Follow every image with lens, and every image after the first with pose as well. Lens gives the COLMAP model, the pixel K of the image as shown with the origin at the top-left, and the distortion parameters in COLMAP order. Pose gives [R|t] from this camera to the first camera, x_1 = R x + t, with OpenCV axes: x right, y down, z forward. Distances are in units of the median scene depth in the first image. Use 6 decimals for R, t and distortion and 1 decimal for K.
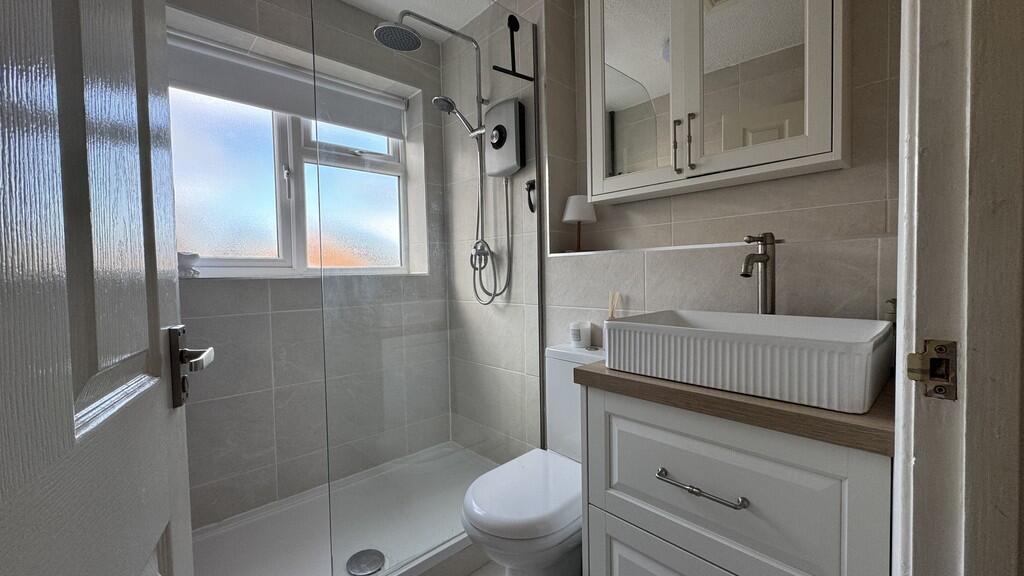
lens RADIAL K [[406.0, 0, 510.1], [0, 406.0, 290.1], [0, 0, 1]] dist [-0.006378, 0.001250]
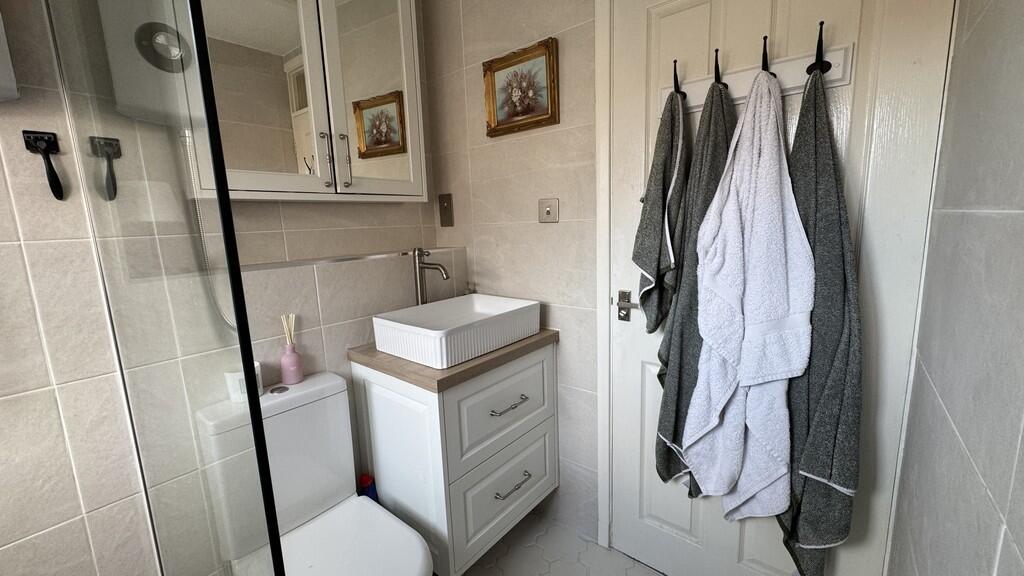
lens RADIAL K [[406.0, 0, 510.5], [0, 406.0, 287.9], [0, 0, 1]] dist [-0.006378, 0.001250]
pose [[-0.166287, -0.139547, 0.976153, -0.959029], [0.067593, 0.985994, 0.152469, -0.222366], [-0.983758, 0.091335, -0.154526, 1.004517]]
